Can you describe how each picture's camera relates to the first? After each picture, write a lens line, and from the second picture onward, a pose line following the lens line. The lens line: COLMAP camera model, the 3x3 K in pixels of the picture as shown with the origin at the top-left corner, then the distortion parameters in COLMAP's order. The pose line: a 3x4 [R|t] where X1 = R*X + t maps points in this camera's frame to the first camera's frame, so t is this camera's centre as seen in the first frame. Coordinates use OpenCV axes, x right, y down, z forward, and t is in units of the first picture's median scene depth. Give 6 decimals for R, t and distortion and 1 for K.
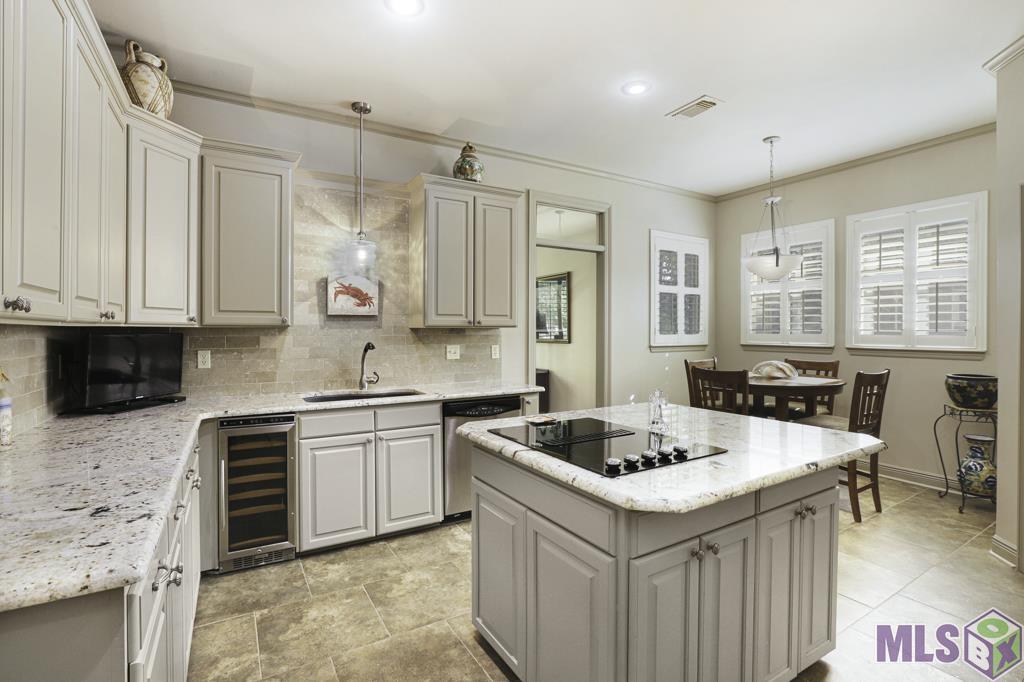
lens RADIAL K [[470.6, 0, 509.1], [0, 470.6, 331.2], [0, 0, 1]] dist [-0.049242, 0.020336]
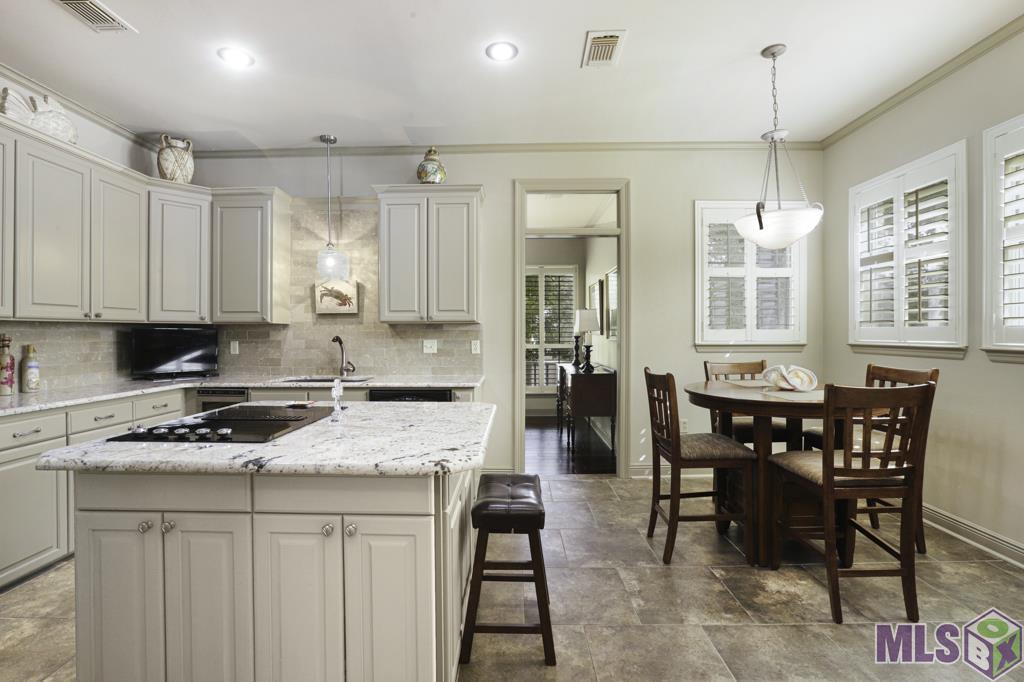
lens RADIAL K [[470.6, 0, 509.1], [0, 470.6, 331.2], [0, 0, 1]] dist [-0.049242, 0.020336]
pose [[0.854097, -0.005512, -0.520085, 0.649453], [0.002489, 0.999976, -0.006512, 0.019548], [0.520108, 0.004268, 0.854090, 0.209184]]
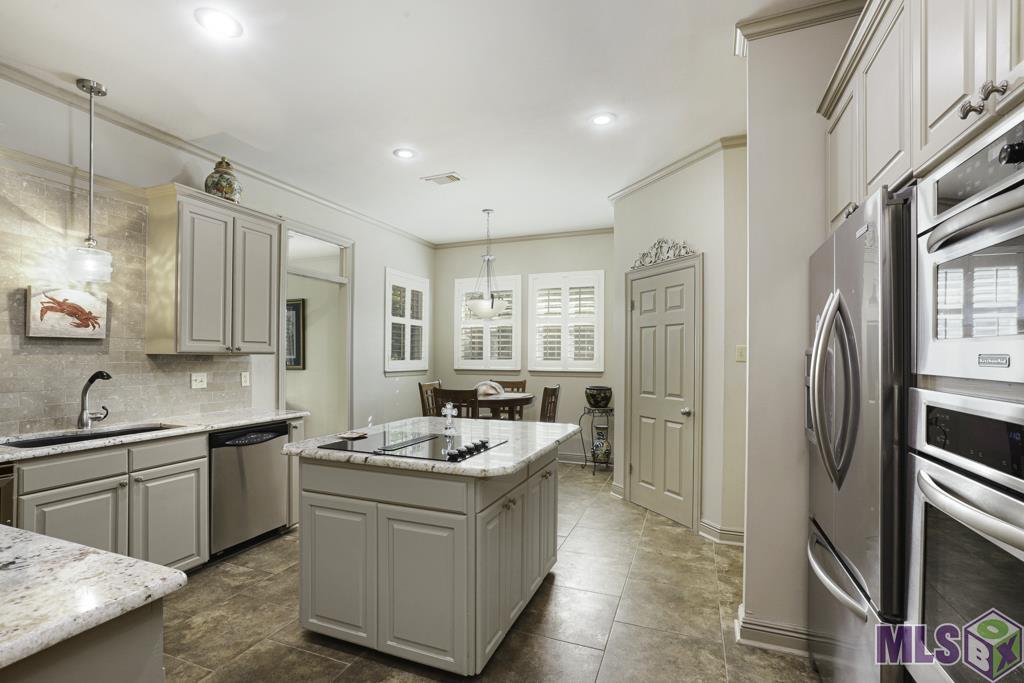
lens RADIAL K [[468.4, 0, 502.1], [0, 468.4, 352.8], [0, 0, 1]] dist [-0.034778, 0.020728]
pose [[0.802066, 0.008564, 0.597174, -0.205203], [-0.003233, 0.999945, -0.009997, -0.002707], [-0.597227, 0.006087, 0.802049, -0.087973]]
